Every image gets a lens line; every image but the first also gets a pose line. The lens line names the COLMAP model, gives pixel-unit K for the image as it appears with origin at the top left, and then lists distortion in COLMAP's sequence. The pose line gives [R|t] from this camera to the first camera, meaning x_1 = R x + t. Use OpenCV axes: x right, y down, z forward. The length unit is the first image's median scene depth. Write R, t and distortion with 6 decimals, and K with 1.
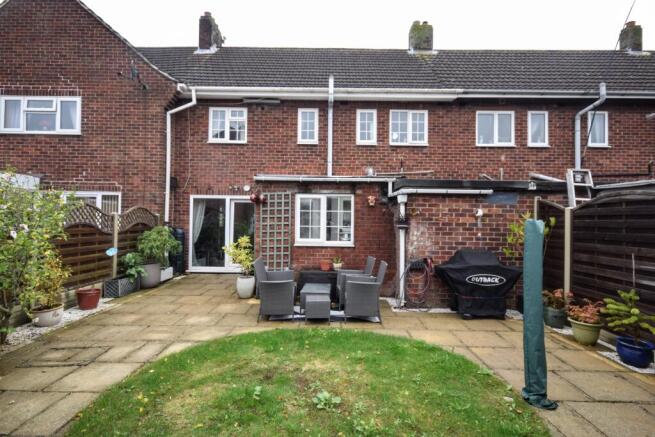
lens RADIAL K [[341.3, 0, 328.3], [0, 341.3, 219.8], [0, 0, 1]] dist [0.014101, -0.001016]
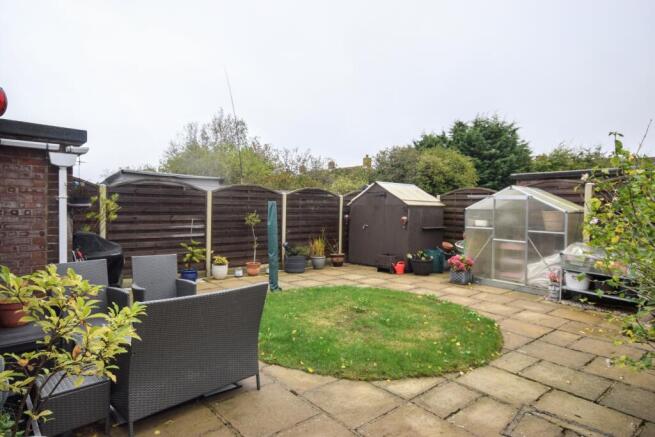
lens RADIAL K [[376.1, 0, 328.5], [0, 376.1, 216.5], [0, 0, 1]] dist [0.006250, 0.000735]
pose [[-0.676474, -0.046673, 0.734986, -0.531813], [-0.032847, 0.998909, 0.033201, 0.001602], [-0.735734, -0.001683, -0.677268, 0.995166]]
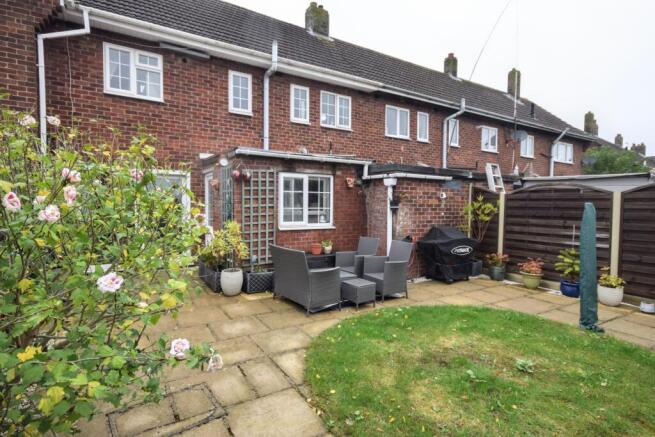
lens RADIAL K [[341.3, 0, 327.2], [0, 341.3, 217.9], [0, 0, 1]] dist [0.014101, -0.001016]
pose [[0.843421, -0.027117, 0.536568, -0.477175], [-0.003961, 0.998384, 0.056682, -0.007881], [-0.537238, -0.049933, 0.841951, 0.174323]]
